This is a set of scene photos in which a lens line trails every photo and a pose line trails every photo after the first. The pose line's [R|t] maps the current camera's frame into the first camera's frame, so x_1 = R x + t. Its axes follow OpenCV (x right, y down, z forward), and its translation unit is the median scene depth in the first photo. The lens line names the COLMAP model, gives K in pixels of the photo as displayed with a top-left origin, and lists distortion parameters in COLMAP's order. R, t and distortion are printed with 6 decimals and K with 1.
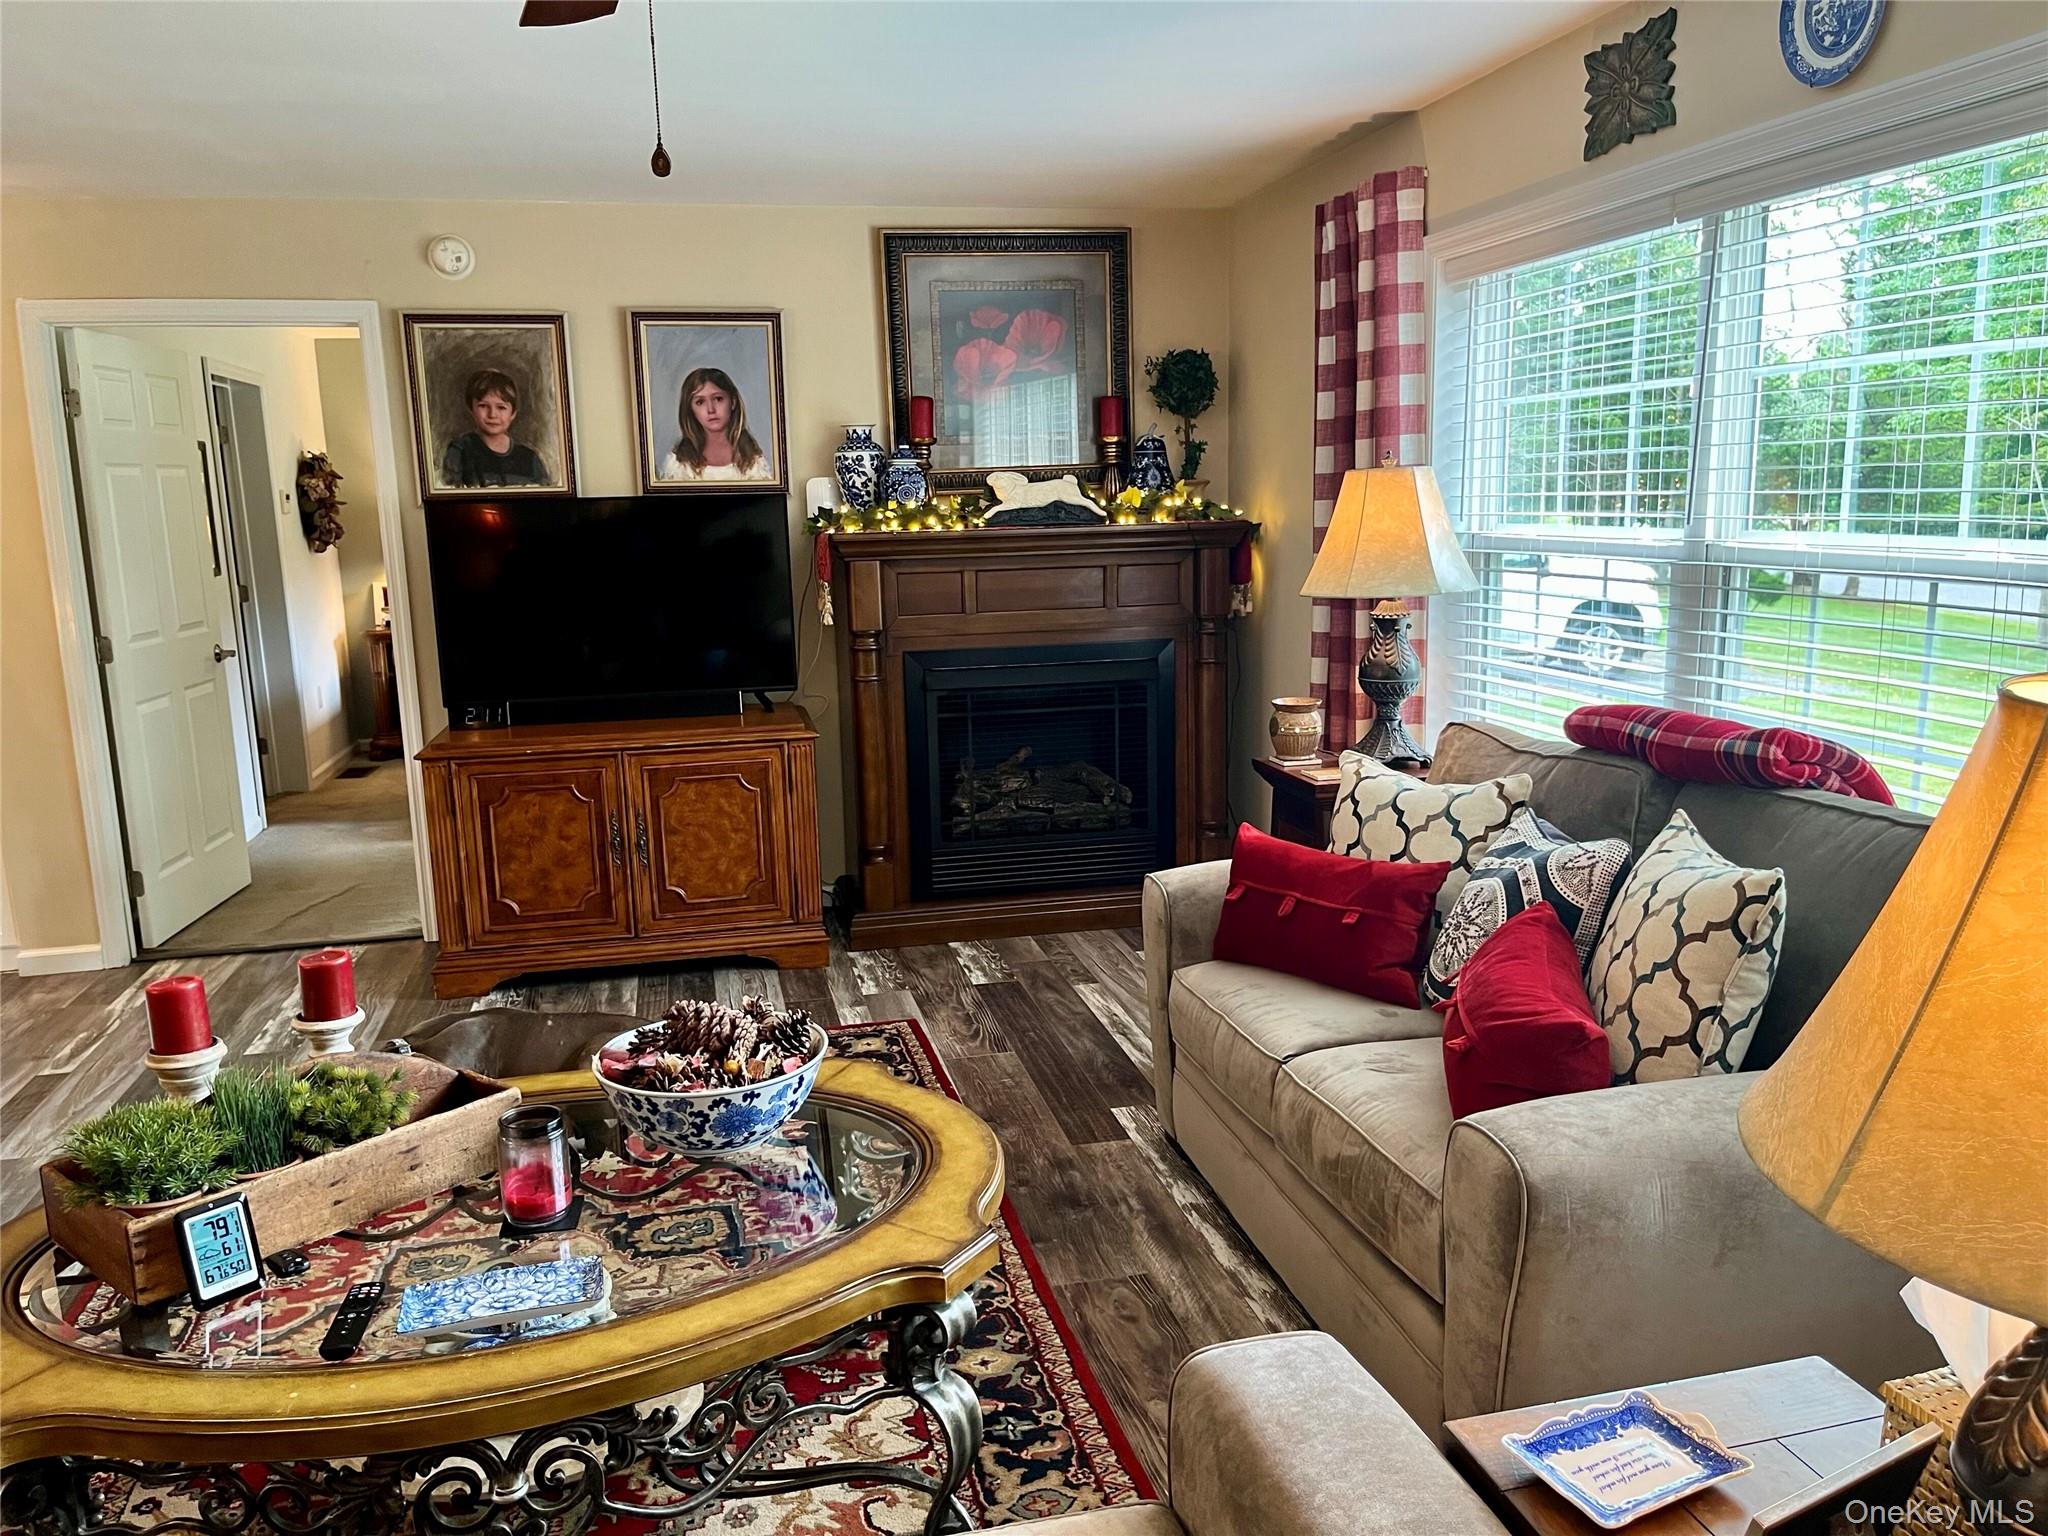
lens RADIAL K [[1513.6, 0, 1024.0], [0, 1513.6, 768.0], [0, 0, 1]] dist [0.040056, -0.063889]
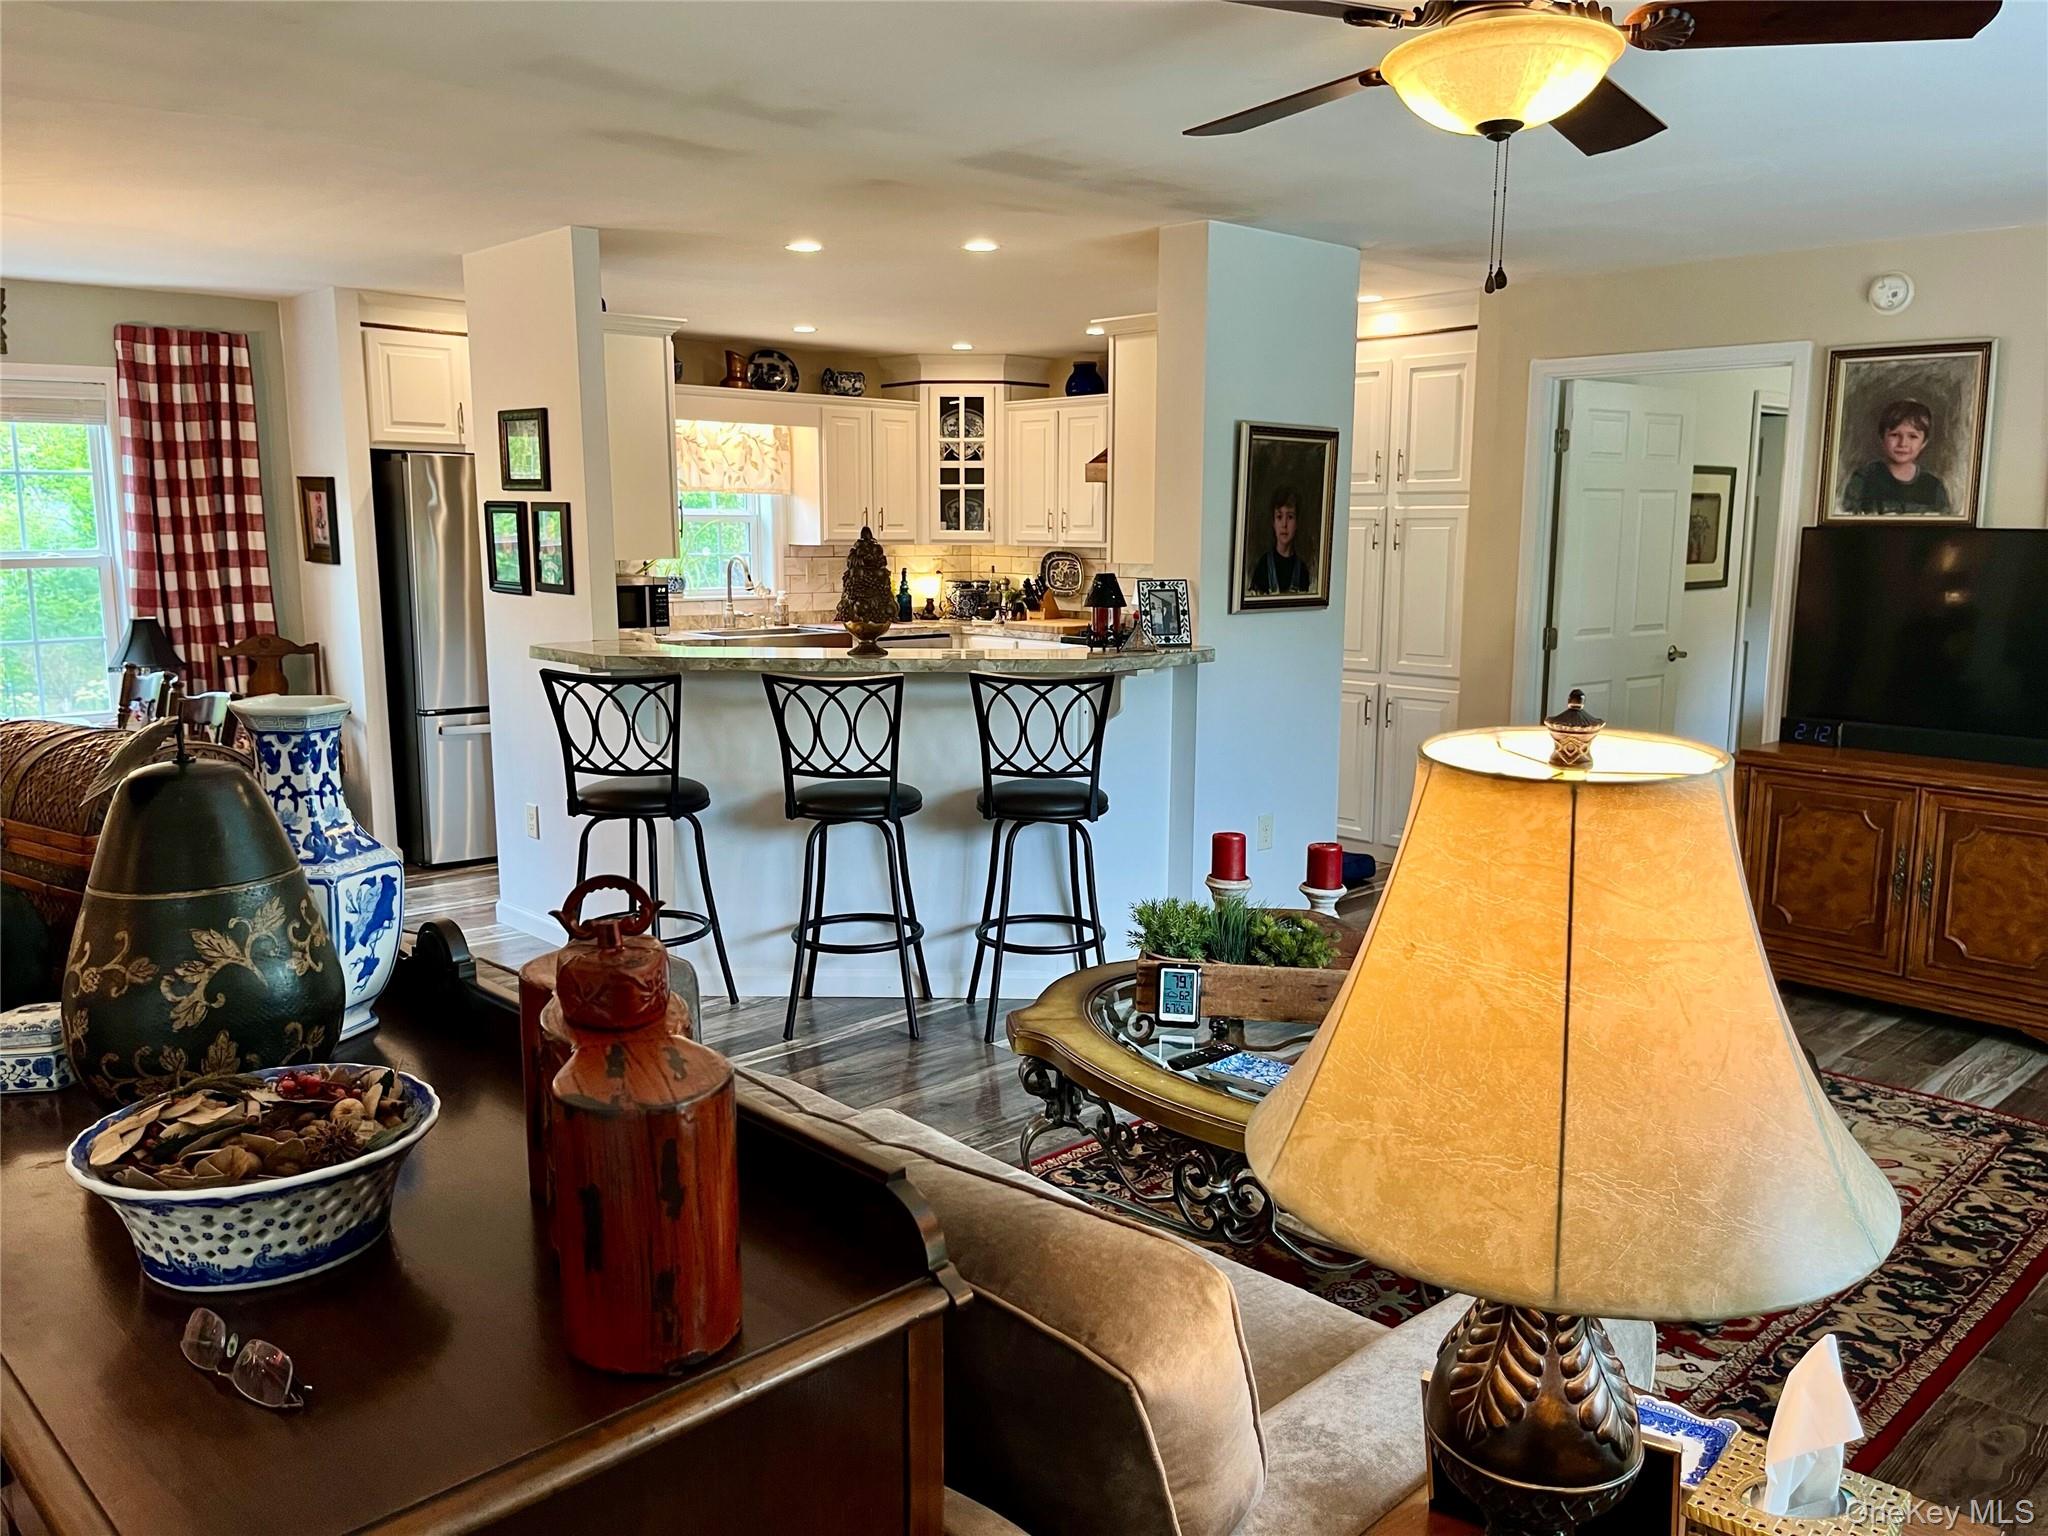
lens RADIAL K [[1491.0, 0, 1024.0], [0, 1491.0, 768.0], [0, 0, 1]] dist [0.045764, -0.121262]
pose [[0.505549, 0.162190, -0.847416, 0.239638], [-0.167985, 0.981880, 0.087709, -0.009438], [0.846287, 0.098012, 0.523634, 0.007680]]
